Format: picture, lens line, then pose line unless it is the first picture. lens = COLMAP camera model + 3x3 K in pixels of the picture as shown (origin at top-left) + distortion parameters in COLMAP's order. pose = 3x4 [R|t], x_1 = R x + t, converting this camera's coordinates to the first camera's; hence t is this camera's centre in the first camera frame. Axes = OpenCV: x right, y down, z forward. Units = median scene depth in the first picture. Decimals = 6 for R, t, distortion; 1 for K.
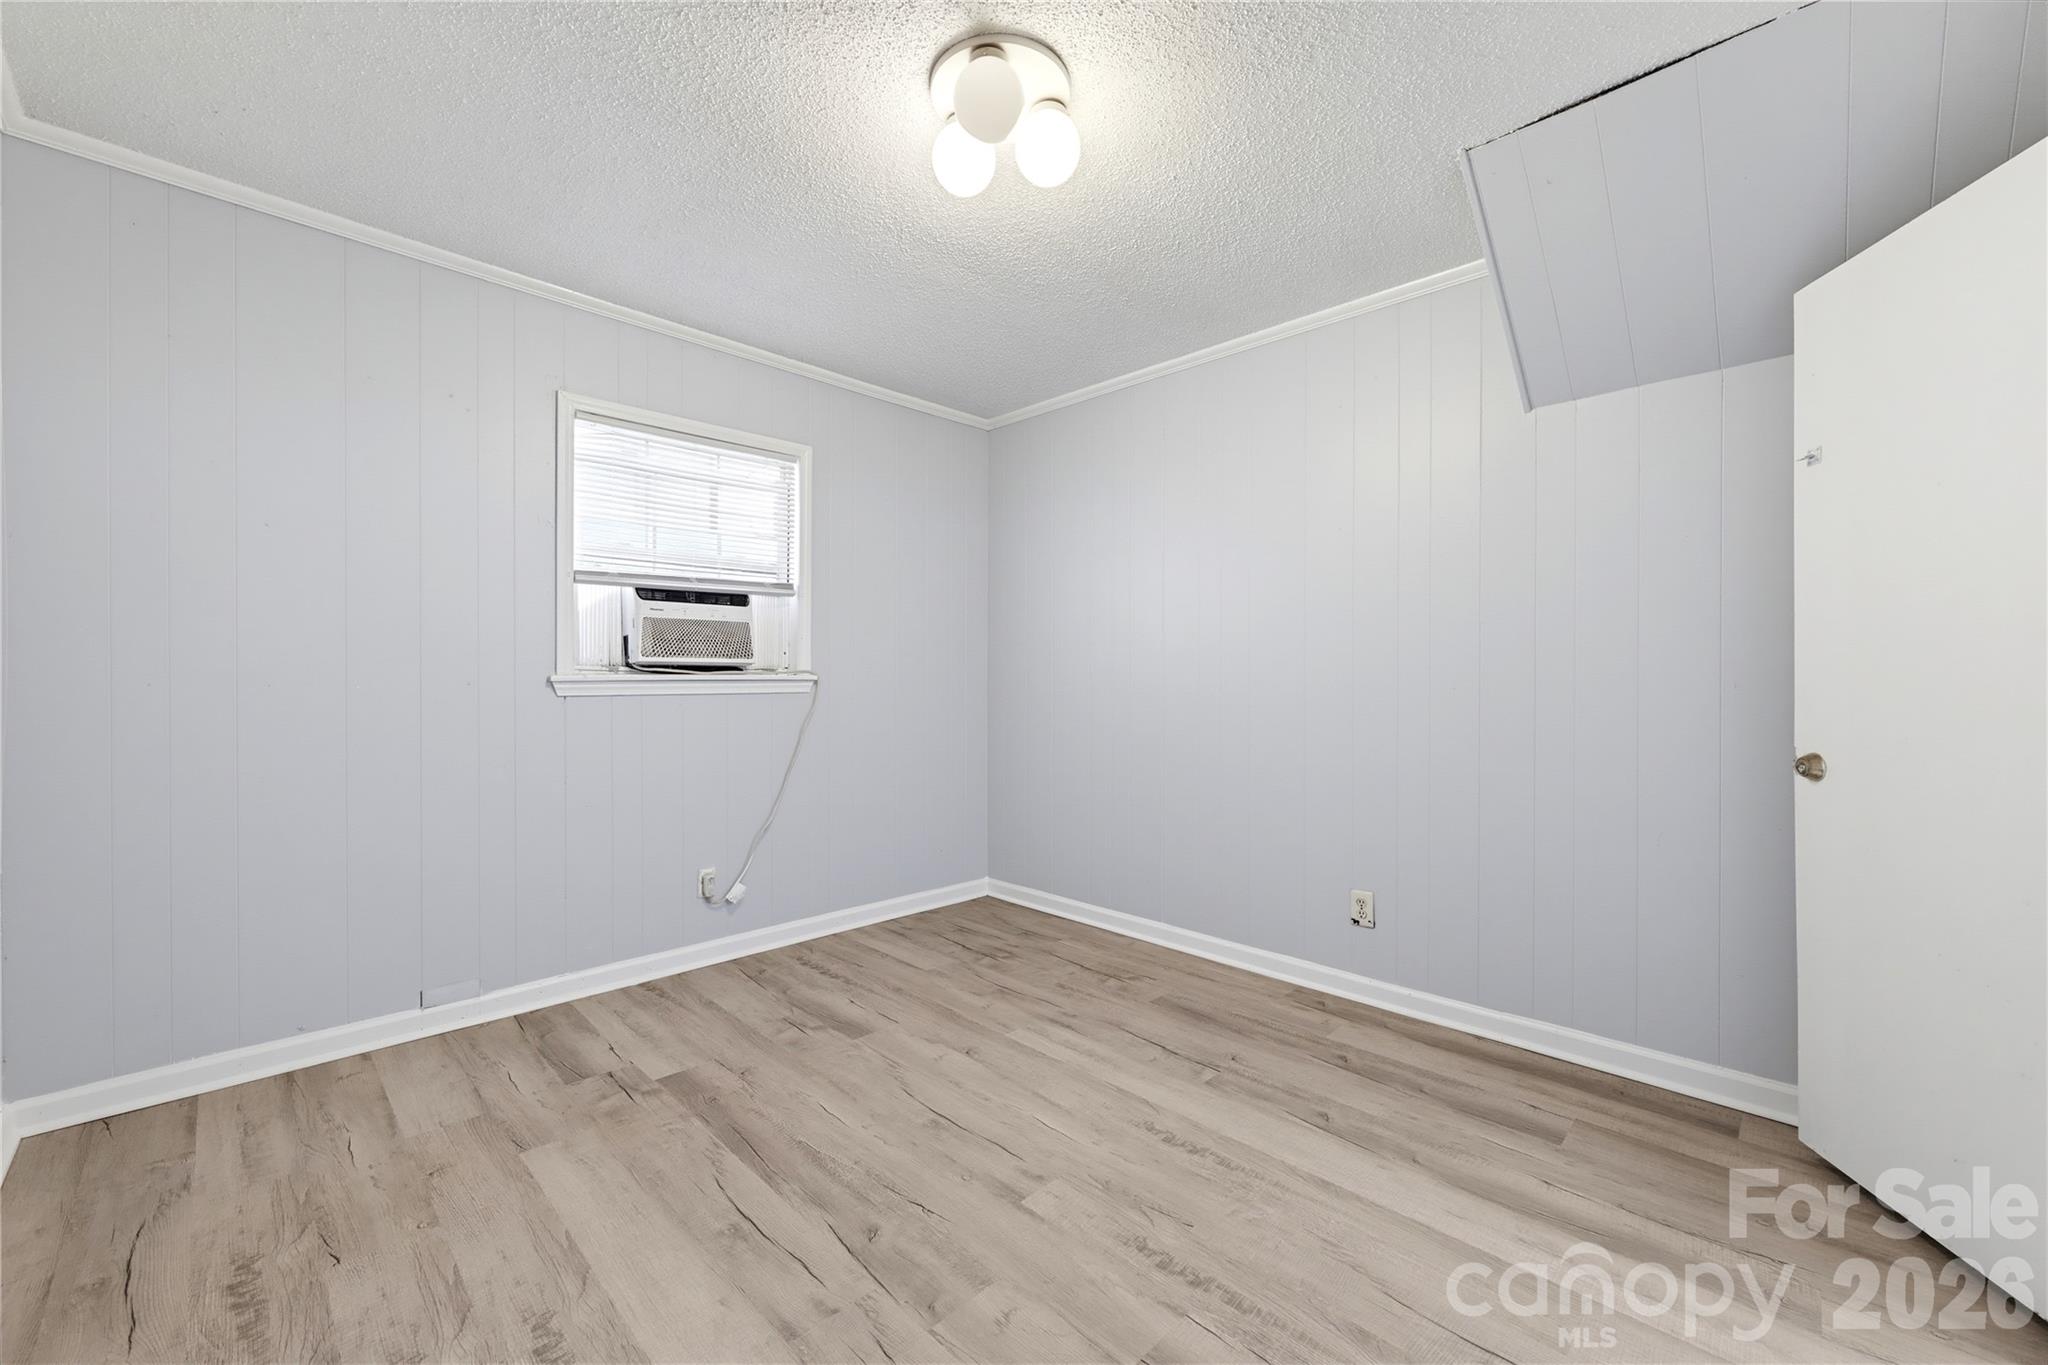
lens RADIAL K [[810.6, 0, 1025.0], [0, 810.6, 680.6], [0, 0, 1]] dist [-0.007500, 0.002598]
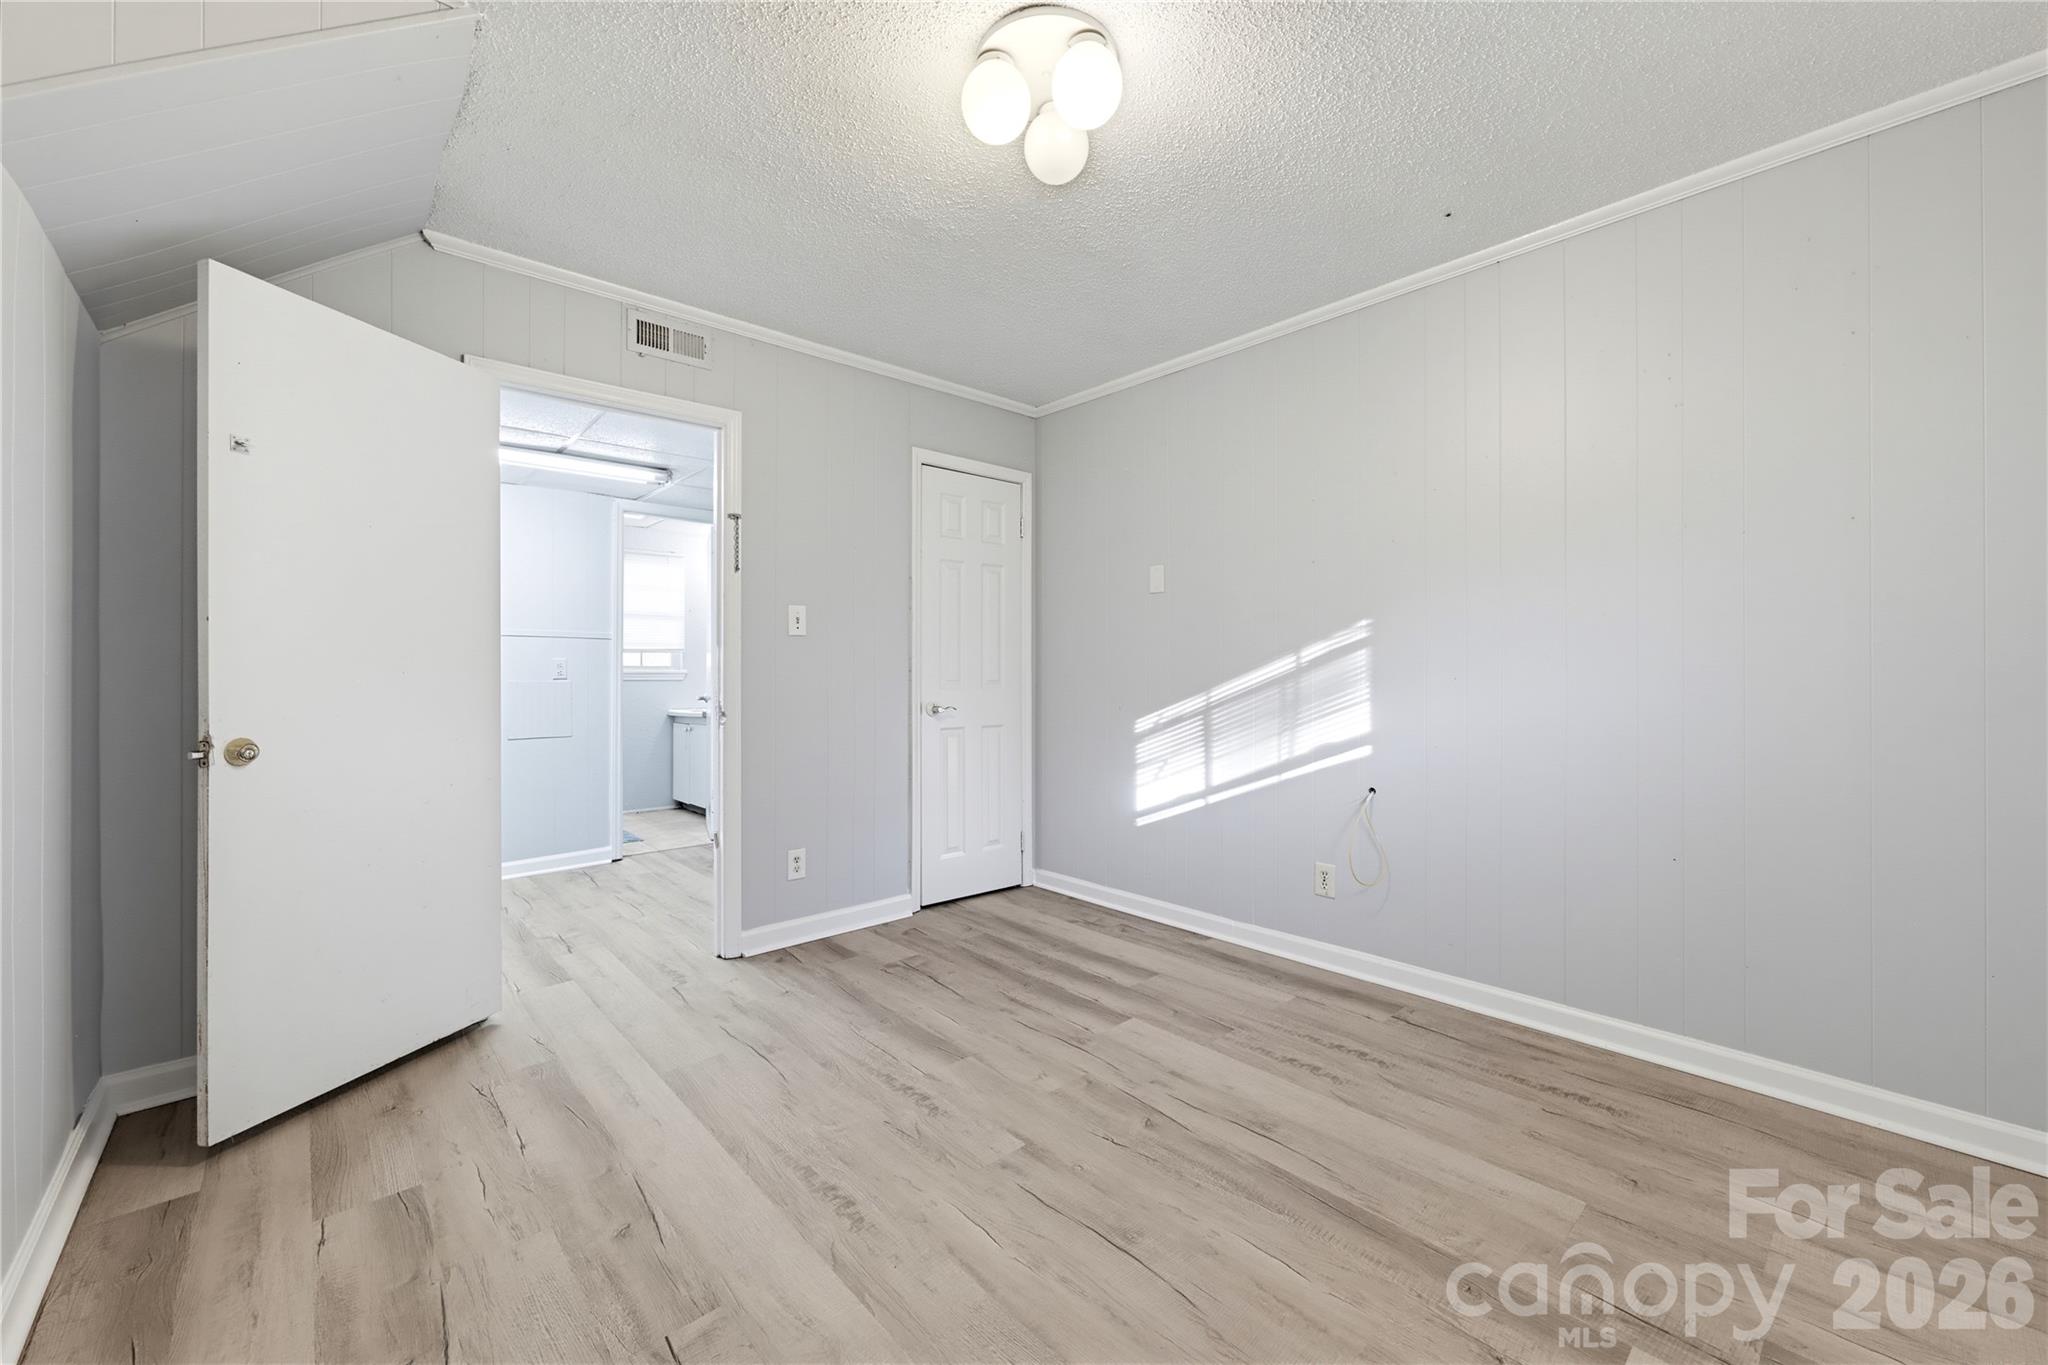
lens RADIAL K [[810.6, 0, 1018.7], [0, 810.6, 681.1], [0, 0, 1]] dist [-0.007500, 0.002598]
pose [[-0.998045, -0.002195, 0.062469, -0.061463], [-0.001995, 0.999993, 0.003259, 0.011724], [-0.062475, 0.003128, -0.998042, 2.028515]]
